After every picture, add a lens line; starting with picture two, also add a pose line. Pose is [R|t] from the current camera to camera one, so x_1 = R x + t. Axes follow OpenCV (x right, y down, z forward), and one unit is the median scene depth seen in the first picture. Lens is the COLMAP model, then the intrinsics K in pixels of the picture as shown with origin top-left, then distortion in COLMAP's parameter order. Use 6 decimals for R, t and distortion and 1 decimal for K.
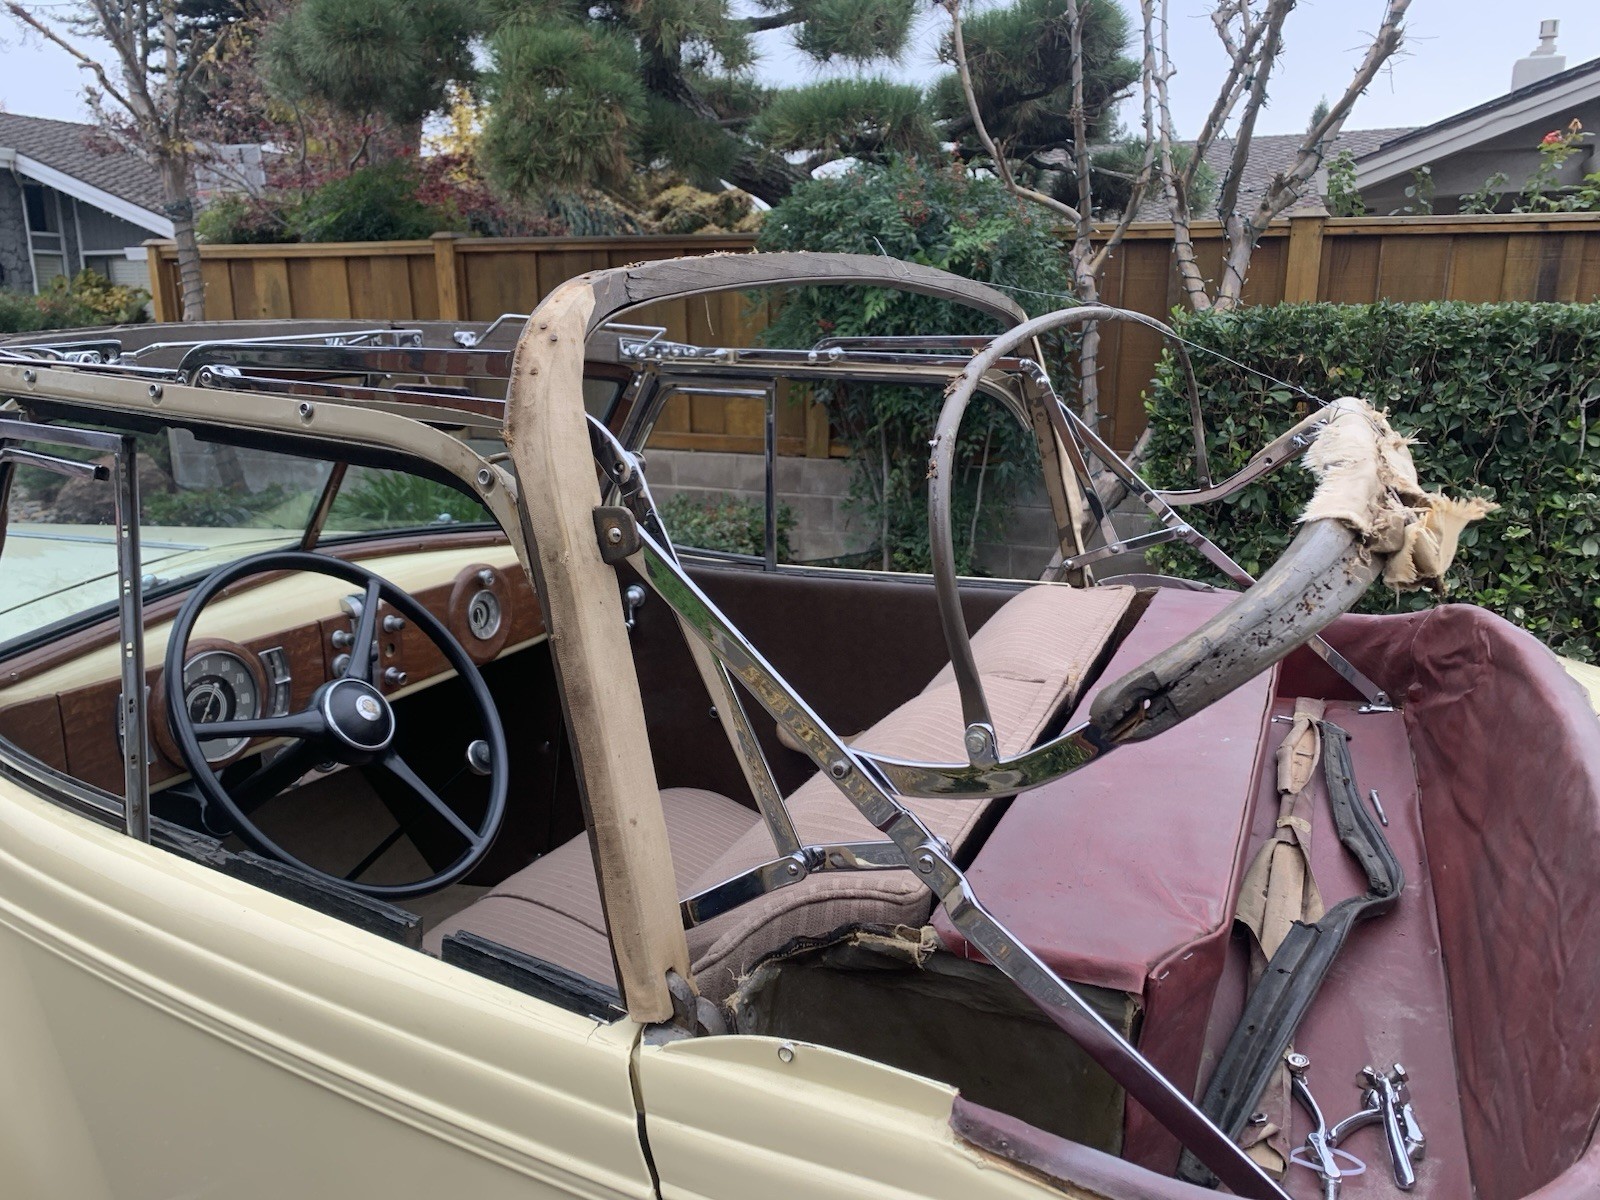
lens RADIAL K [[1233.2, 0, 777.8], [0, 1233.2, 573.2], [0, 0, 1]] dist [0.013671, -0.004782]
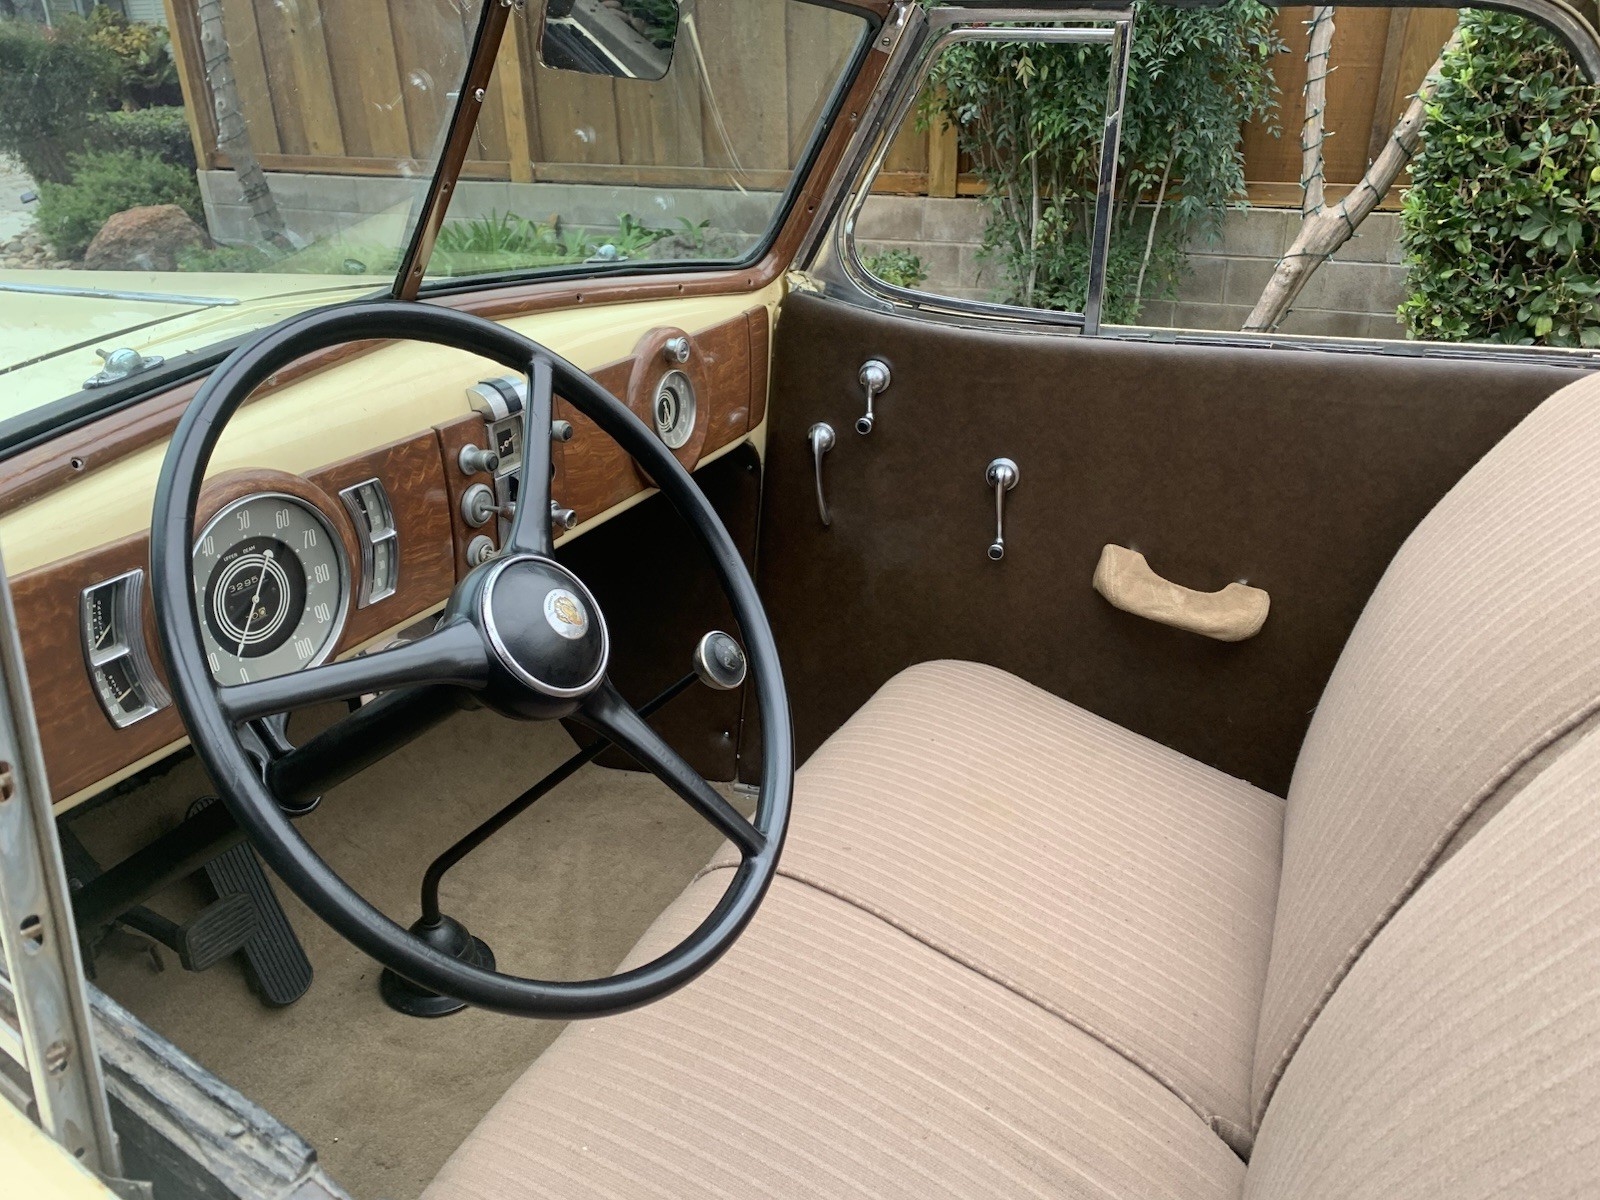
lens RADIAL K [[1290.9, 0, 797.8], [0, 1290.9, 606.0], [0, 0, 1]] dist [0.038454, -0.030557]
pose [[0.999040, 0.004874, -0.043541, -0.133423], [0.004128, 0.978903, 0.204286, -0.002340], [0.043618, -0.204270, 0.977942, 0.303529]]
